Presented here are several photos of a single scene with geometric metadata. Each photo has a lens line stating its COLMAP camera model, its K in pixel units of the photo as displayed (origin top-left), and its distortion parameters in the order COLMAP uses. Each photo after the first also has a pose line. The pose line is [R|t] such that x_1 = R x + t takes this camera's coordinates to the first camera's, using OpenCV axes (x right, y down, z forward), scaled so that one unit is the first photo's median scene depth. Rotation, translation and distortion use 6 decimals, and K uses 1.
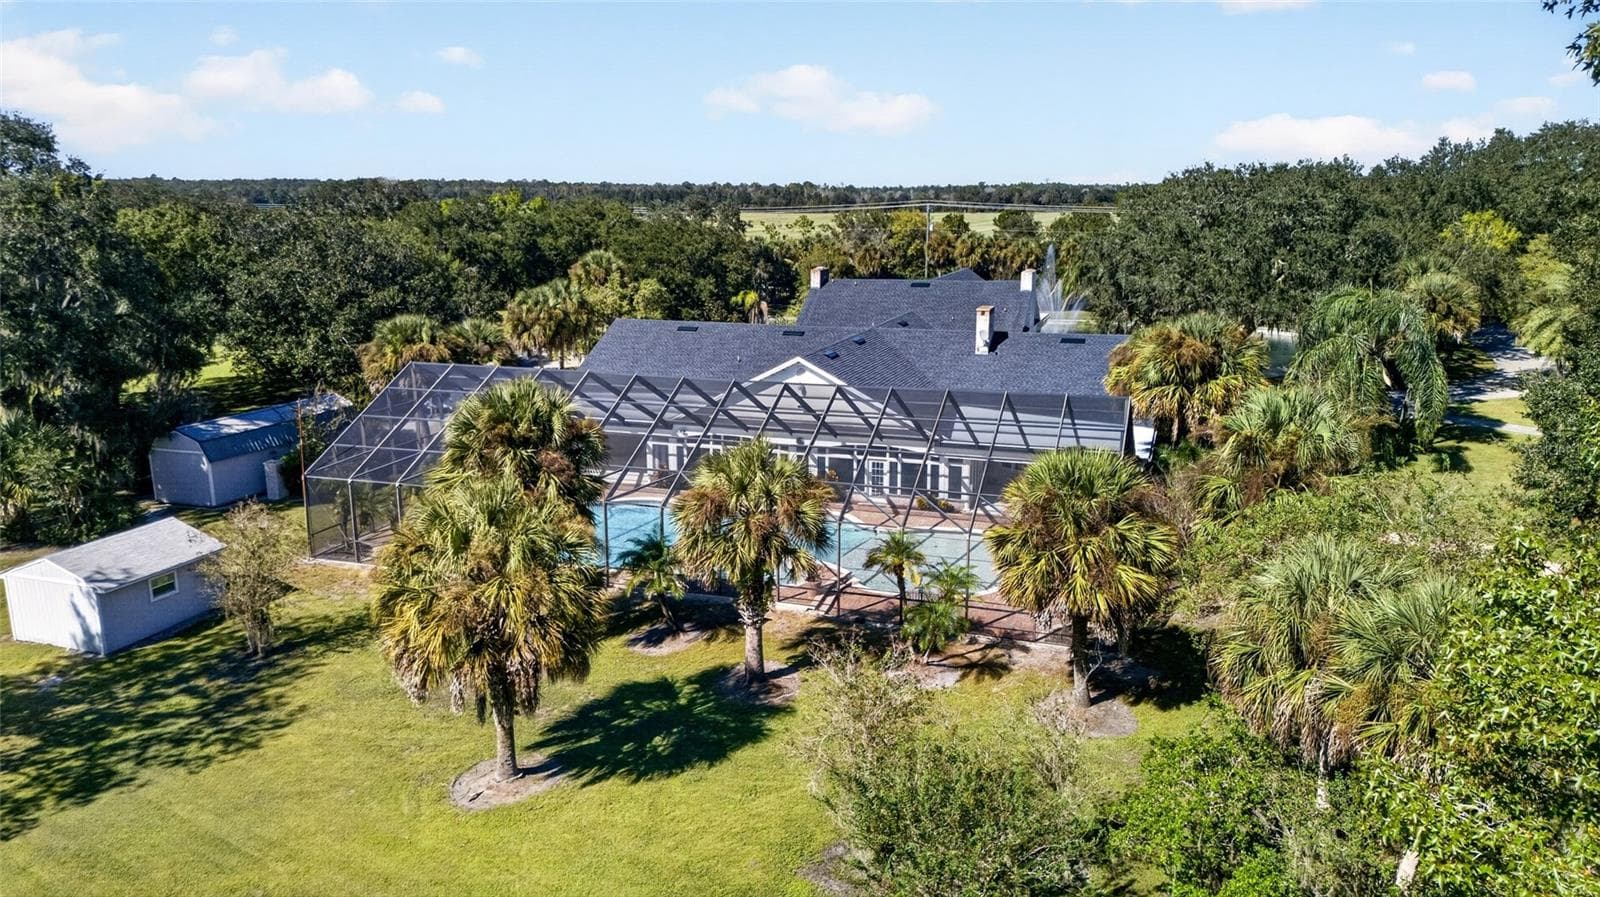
lens RADIAL K [[1138.3, 0, 801.3], [0, 1138.3, 448.0], [0, 0, 1]] dist [0.008656, 0.002626]
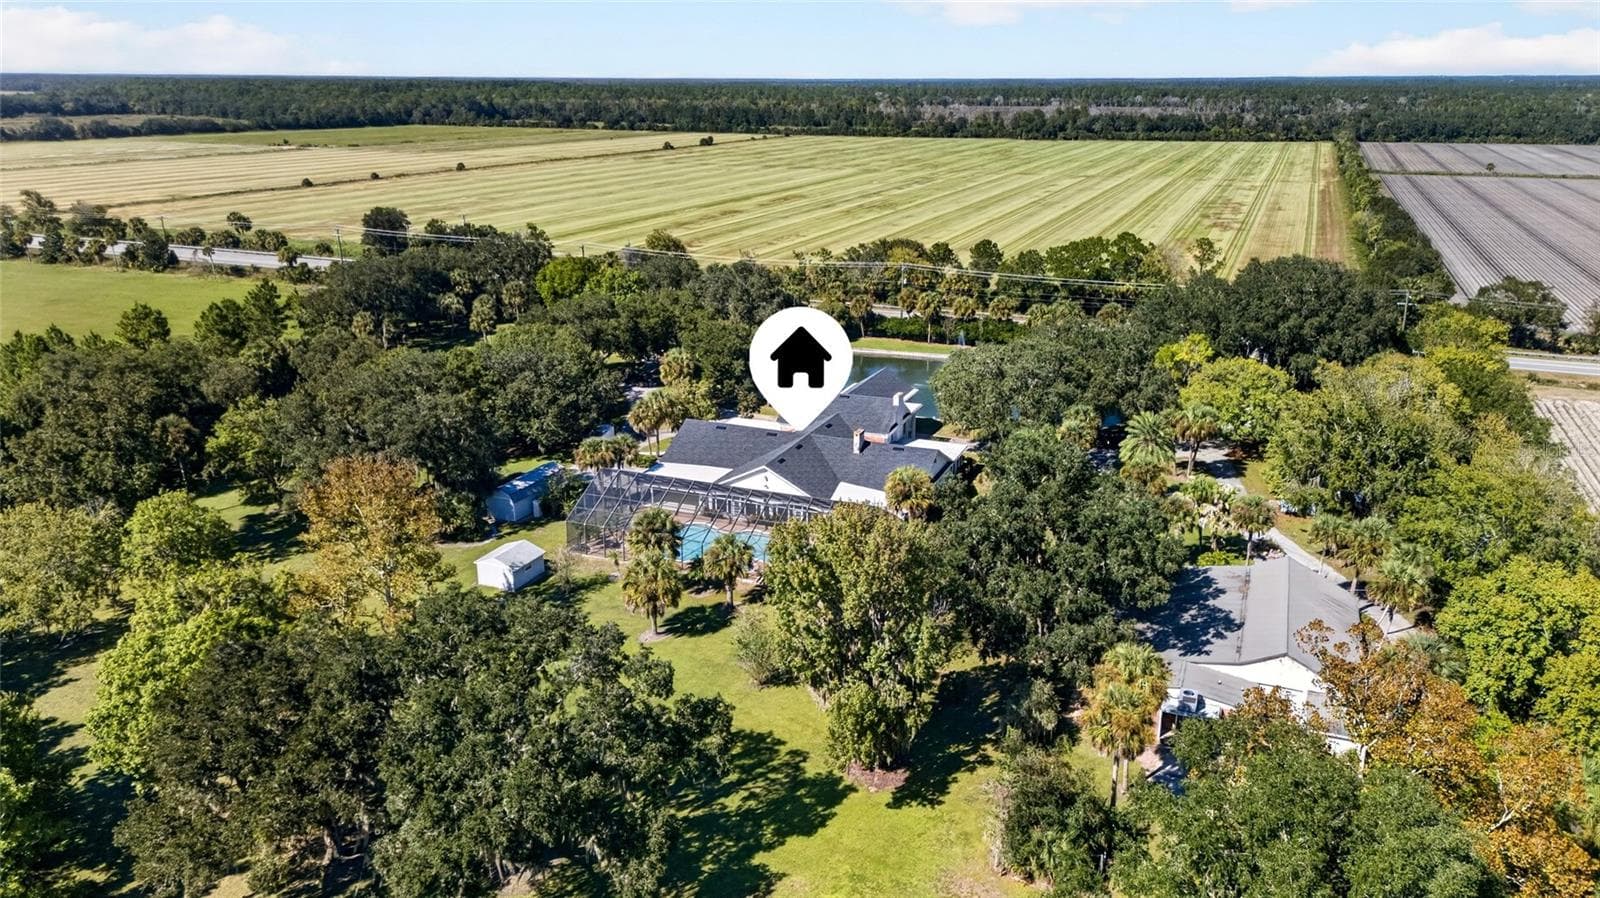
lens RADIAL K [[1138.3, 0, 798.9], [0, 1138.3, 449.3], [0, 0, 1]] dist [0.008656, 0.002626]
pose [[0.998019, 0.024989, -0.057735, 0.312953], [-0.019563, 0.995501, 0.092706, -0.514283], [0.059792, -0.091393, 0.994018, -2.023363]]
